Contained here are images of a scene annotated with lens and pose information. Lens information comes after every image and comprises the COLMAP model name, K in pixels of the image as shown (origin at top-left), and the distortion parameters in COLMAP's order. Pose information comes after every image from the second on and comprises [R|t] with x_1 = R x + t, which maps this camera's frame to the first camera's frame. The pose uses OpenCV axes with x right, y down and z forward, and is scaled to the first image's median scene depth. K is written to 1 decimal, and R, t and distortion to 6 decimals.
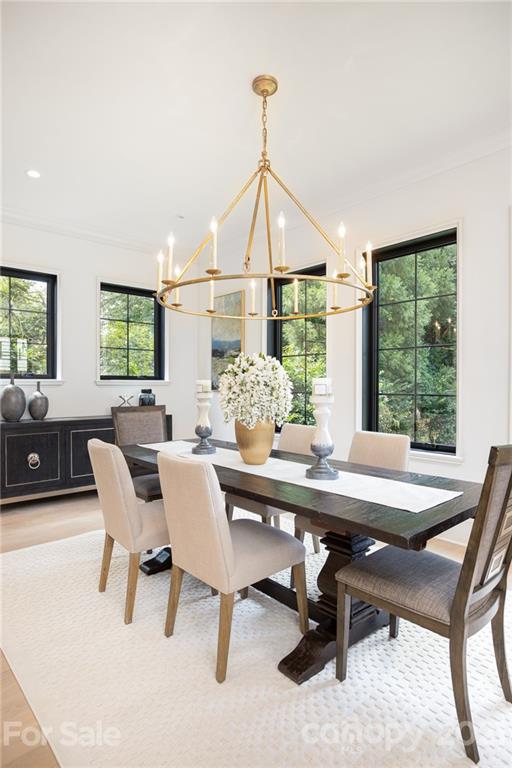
lens RADIAL K [[430.3, 0, 258.1], [0, 430.3, 385.7], [0, 0, 1]] dist [0.000606, 0.000146]
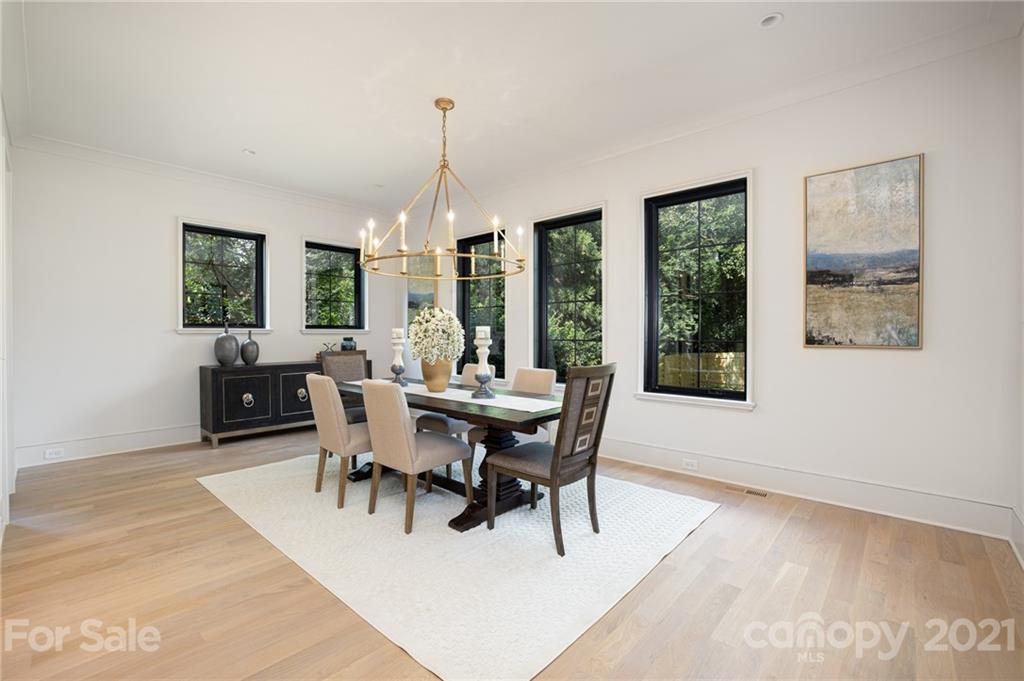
lens RADIAL K [[439.5, 0, 512.0], [0, 439.5, 340.5], [0, 0, 1]] dist [-0.029728, 0.000260]
pose [[0.993558, -0.003285, 0.113280, 0.067200], [0.001964, 0.999929, 0.011772, 0.008792], [-0.113311, -0.011474, 0.993493, -0.348601]]
